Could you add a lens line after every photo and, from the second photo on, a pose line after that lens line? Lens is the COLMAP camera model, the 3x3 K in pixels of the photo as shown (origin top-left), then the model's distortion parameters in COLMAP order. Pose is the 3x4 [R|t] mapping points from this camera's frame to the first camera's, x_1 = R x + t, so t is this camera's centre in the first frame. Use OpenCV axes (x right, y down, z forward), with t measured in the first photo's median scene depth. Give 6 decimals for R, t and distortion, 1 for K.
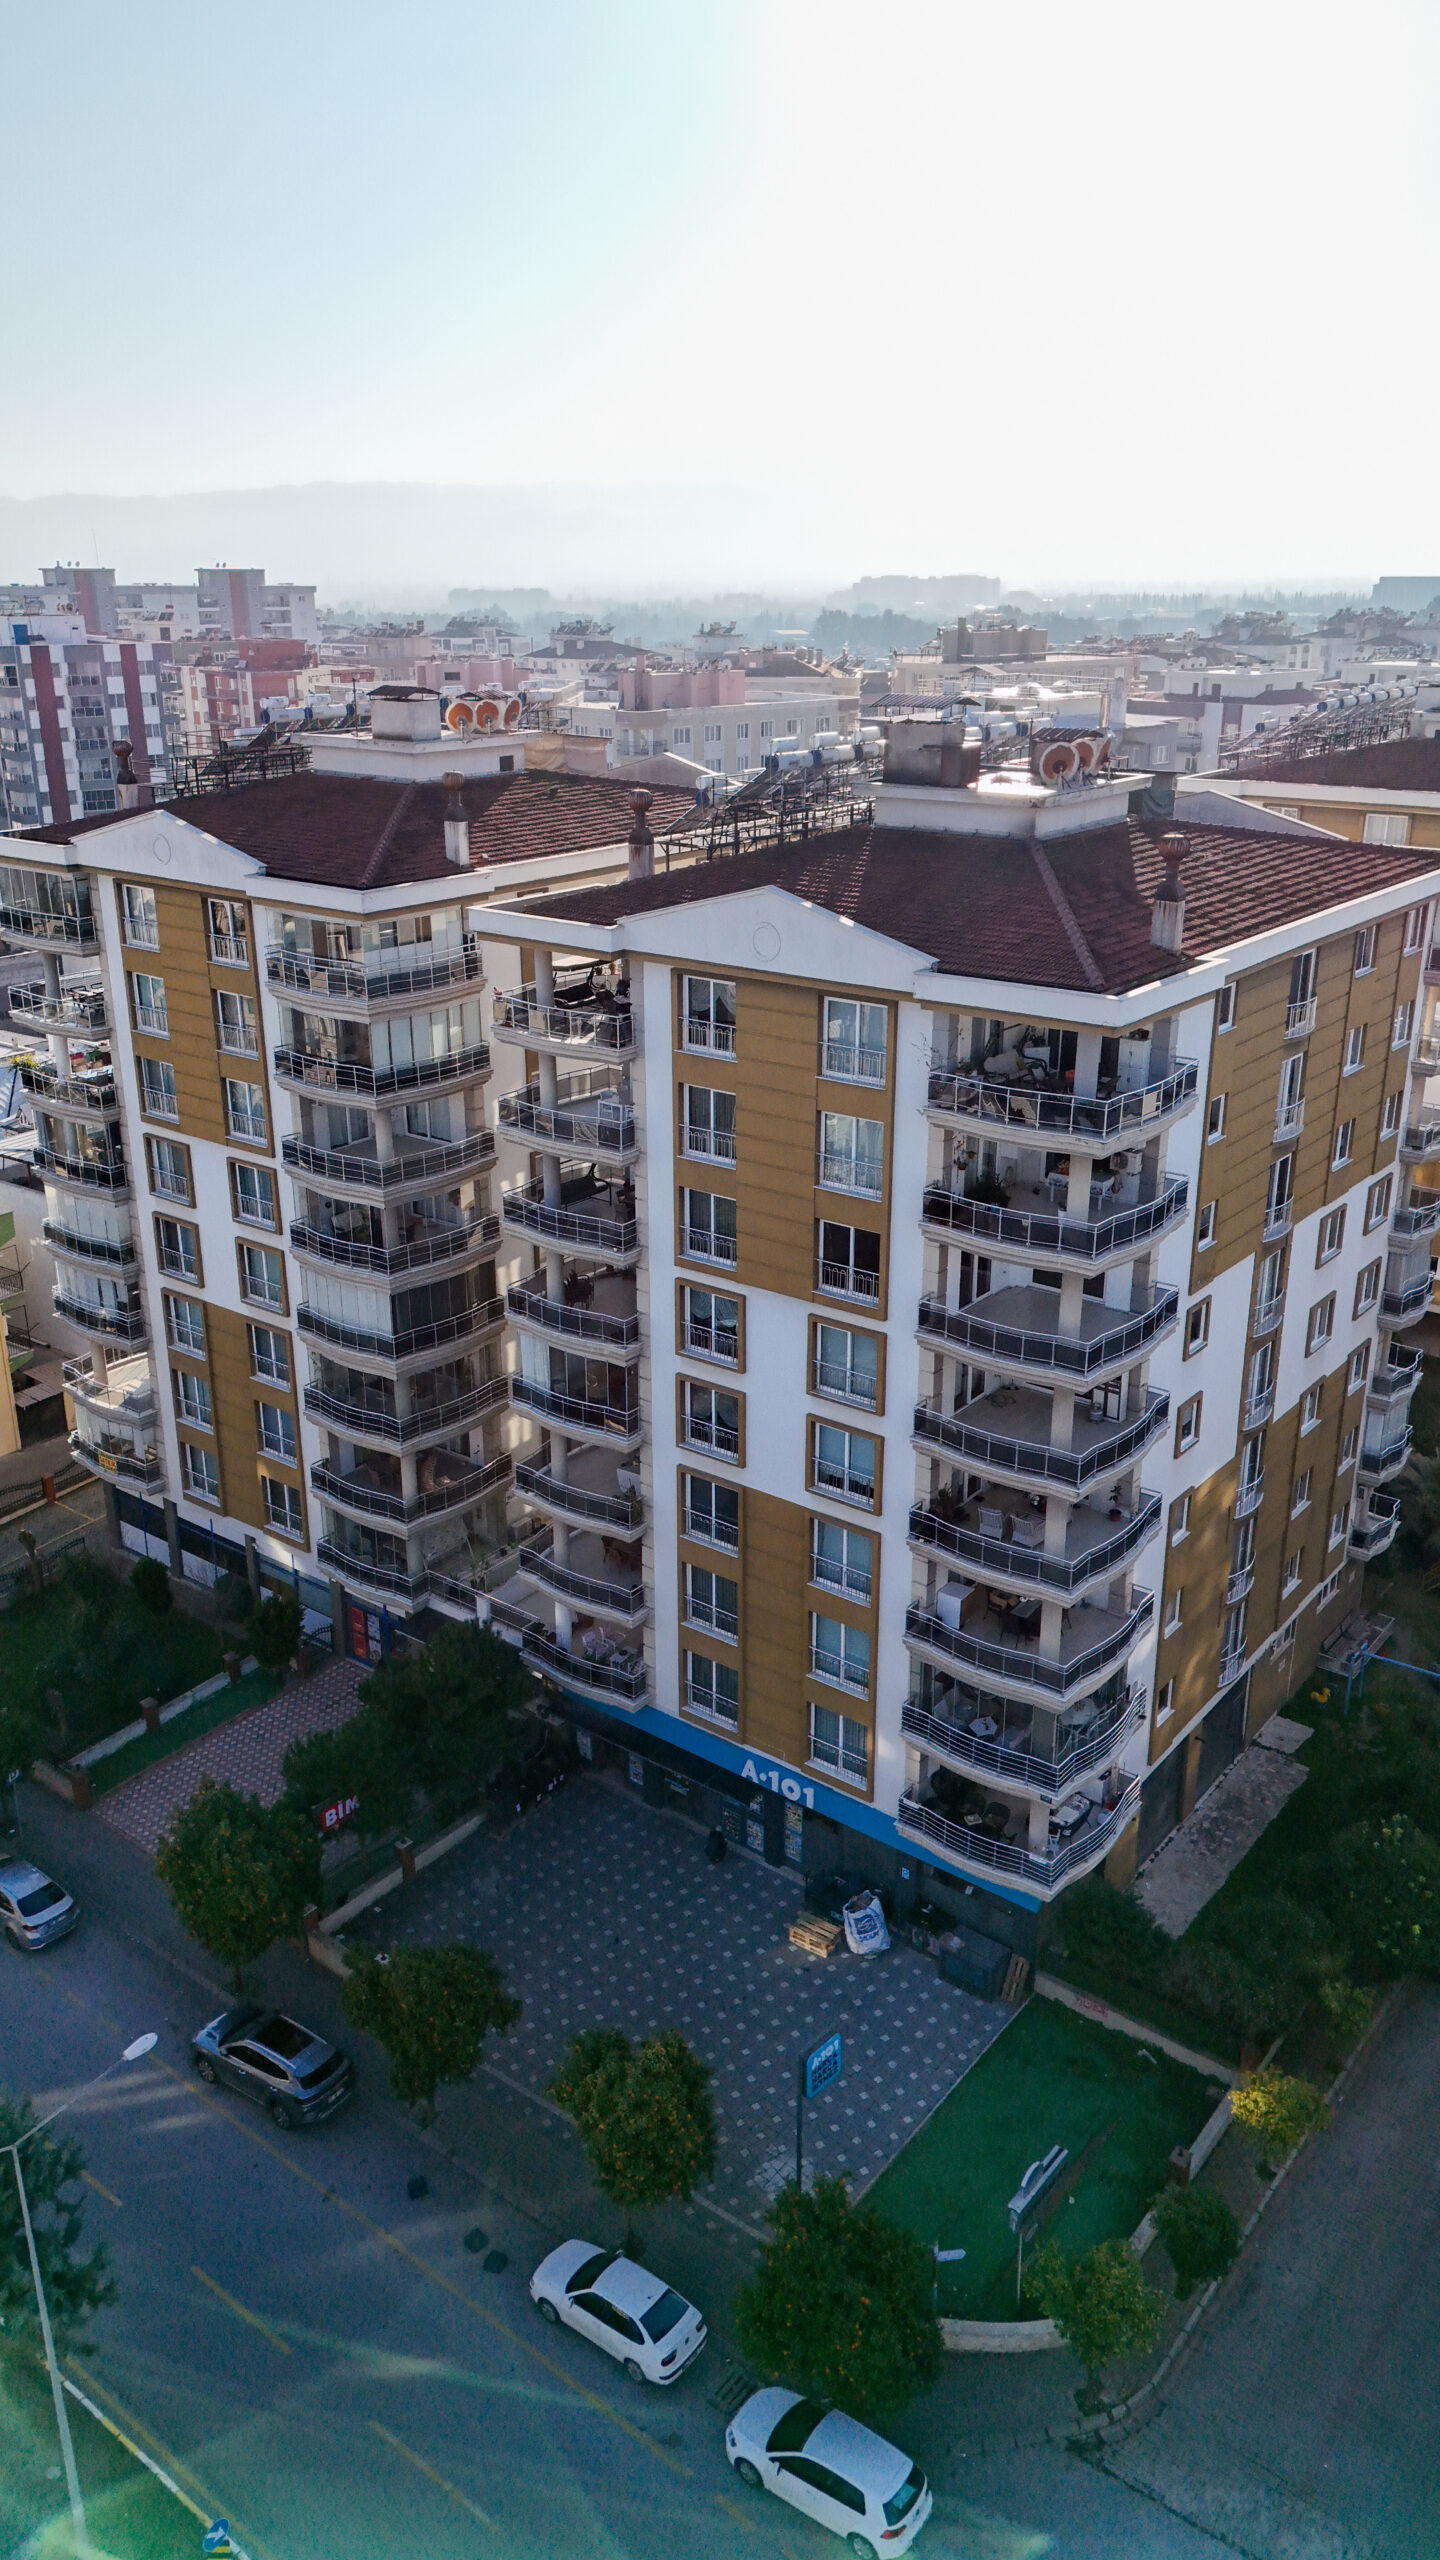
lens RADIAL K [[1850.0, 0, 720.0], [0, 1850.0, 1280.0], [0, 0, 1]] dist [0.076788, -0.112039]
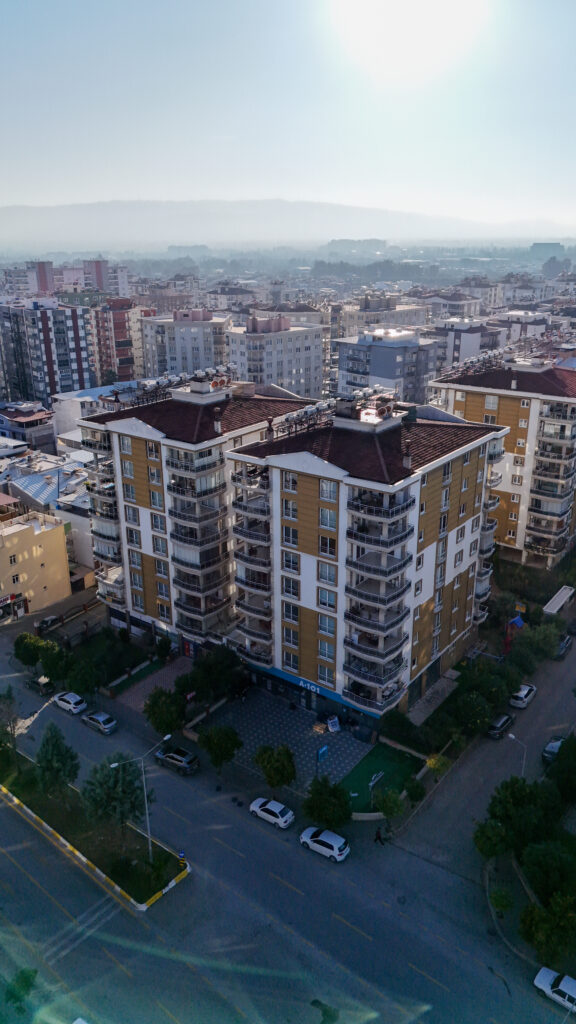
lens RADIAL K [[734.6, 0, 288.0], [0, 734.6, 512.0], [0, 0, 1]] dist [0.083100, -0.114084]
pose [[0.999867, -0.008133, 0.014149, -0.027997], [0.008257, 0.999928, -0.008695, -0.059001], [-0.014077, 0.008811, 0.999862, -0.440115]]
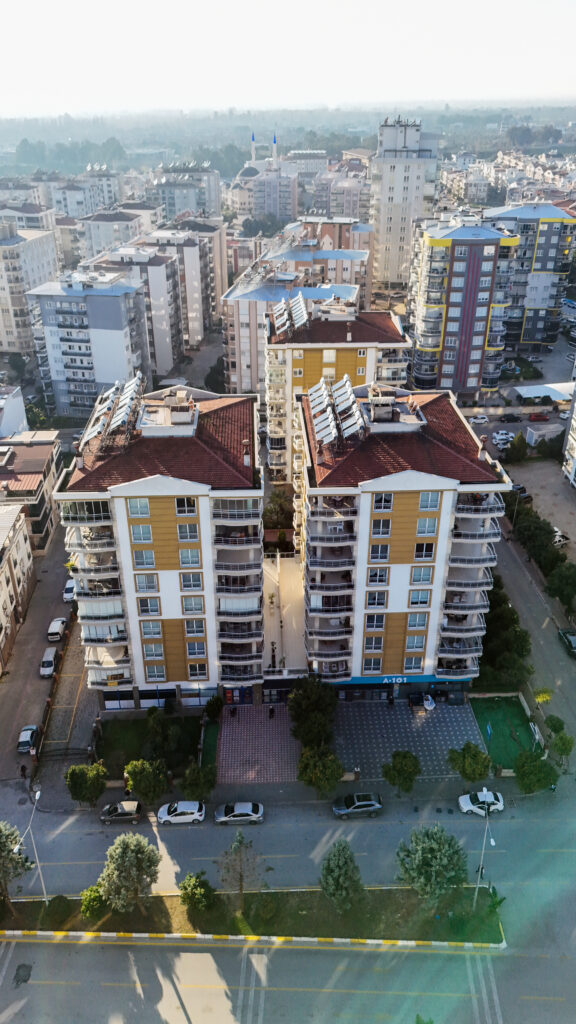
lens RADIAL K [[740.0, 0, 288.0], [0, 740.0, 512.0], [0, 0, 1]] dist [0.076788, -0.112039]
pose [[0.765160, -0.306773, 0.566057, -0.874028], [0.227727, 0.951308, 0.207732, -0.414920], [-0.602221, -0.030042, 0.797764, -0.071491]]
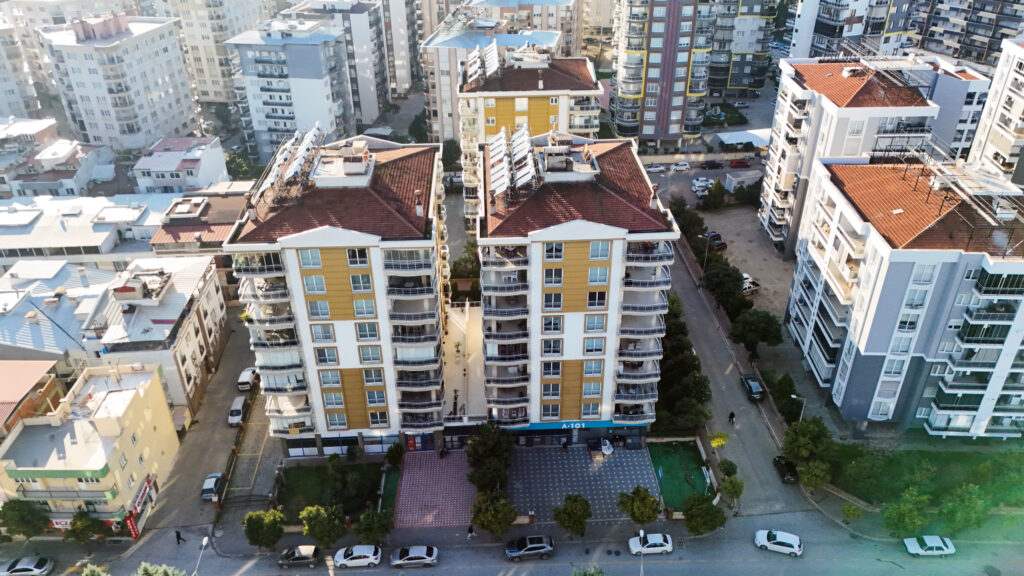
lens RADIAL K [[734.6, 0, 513.4], [0, 734.6, 286.4], [0, 0, 1]] dist [0.083100, -0.114084]
pose [[0.764979, -0.333545, 0.550959, -0.797378], [0.236257, 0.941143, 0.241728, -0.396448], [-0.599158, -0.054749, 0.798757, -0.134171]]
